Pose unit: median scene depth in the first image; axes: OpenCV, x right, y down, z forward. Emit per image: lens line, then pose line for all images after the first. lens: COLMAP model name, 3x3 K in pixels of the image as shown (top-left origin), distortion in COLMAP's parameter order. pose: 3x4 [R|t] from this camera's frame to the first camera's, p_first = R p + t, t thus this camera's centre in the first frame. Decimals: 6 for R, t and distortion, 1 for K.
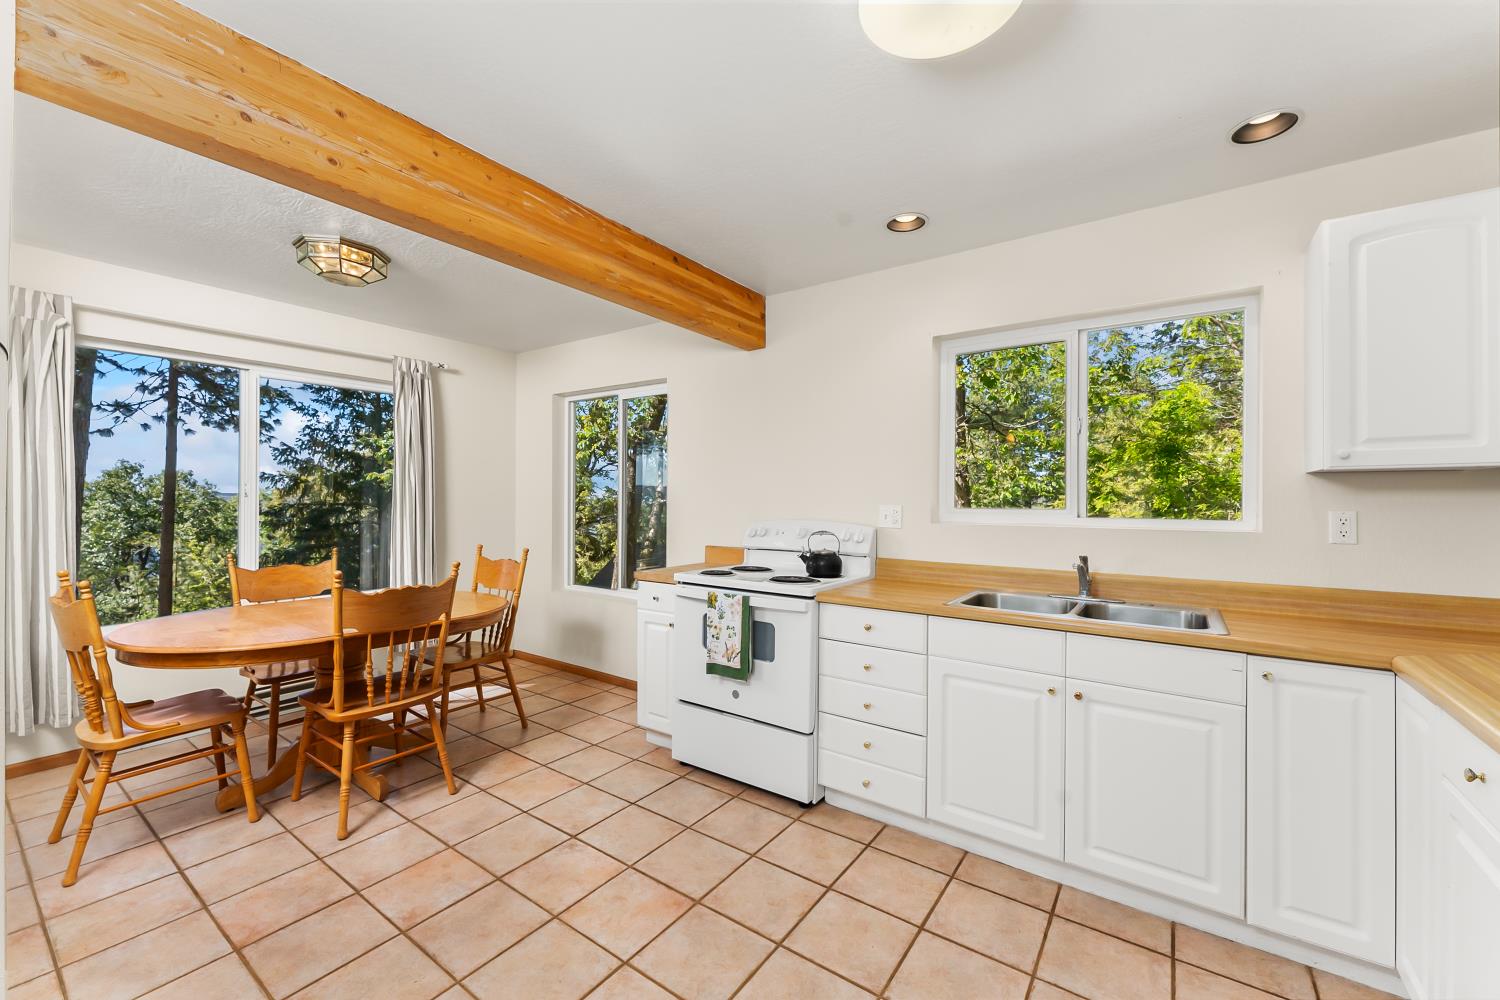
lens RADIAL K [[599.3, 0, 751.5], [0, 599.3, 506.4], [0, 0, 1]] dist [0.001400, -0.000053]
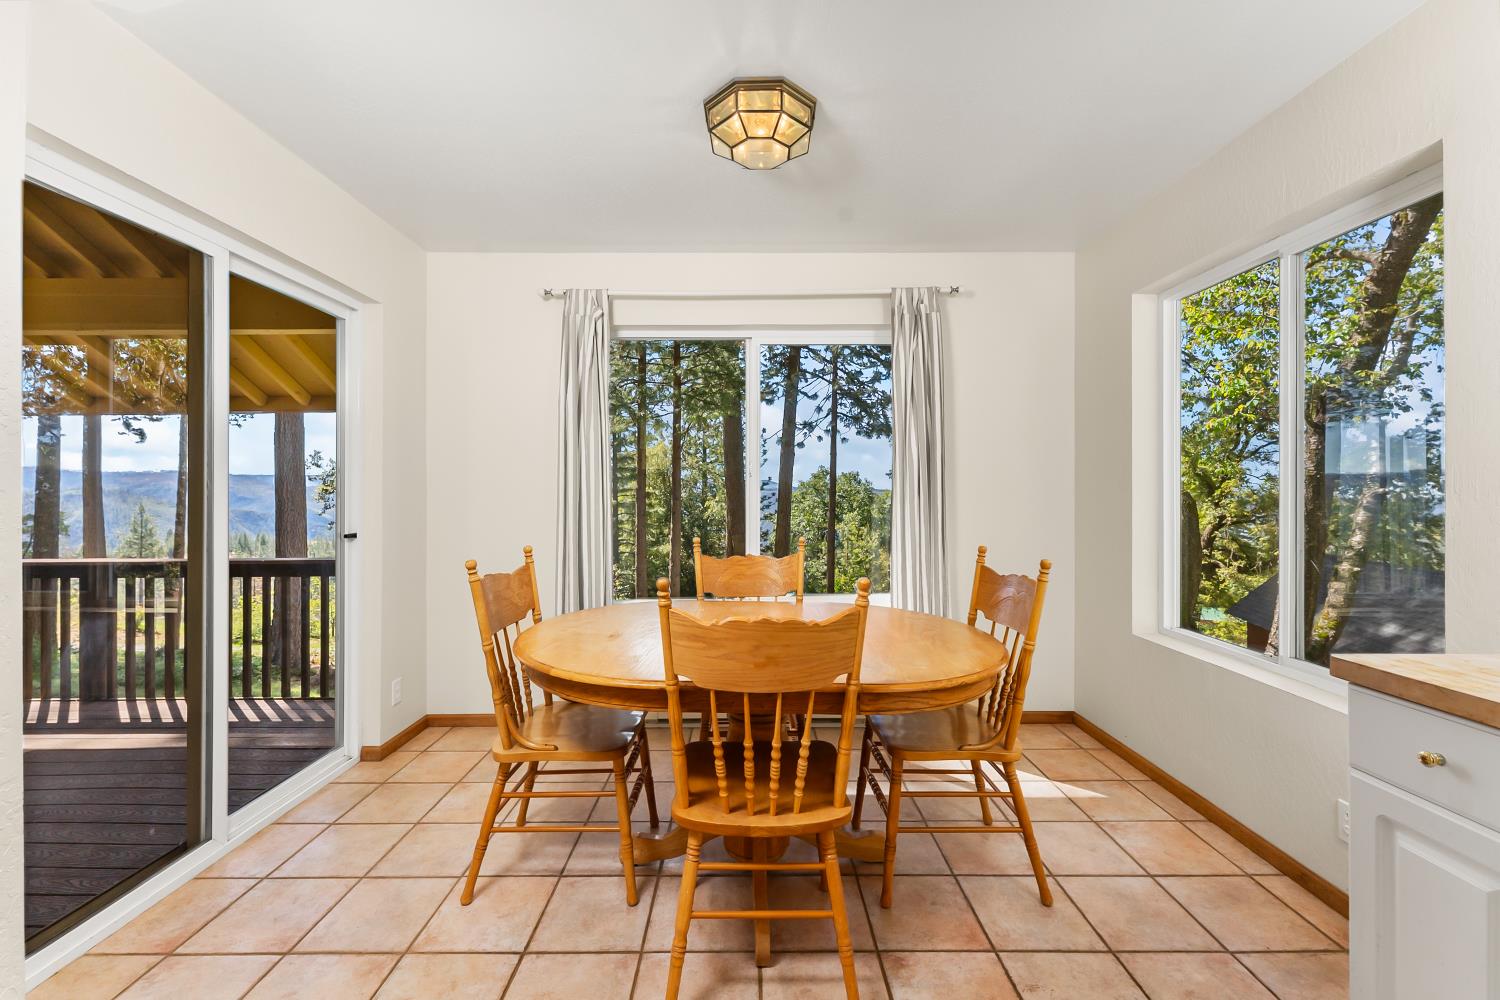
lens RADIAL K [[600.9, 0, 747.5], [0, 600.9, 491.3], [0, 0, 1]] dist [0.007153, -0.000057]
pose [[0.582238, -0.007050, -0.812988, -0.099416], [-0.006729, 0.999886, -0.013490, 0.019447], [0.812990, 0.013325, 0.582125, 0.478267]]
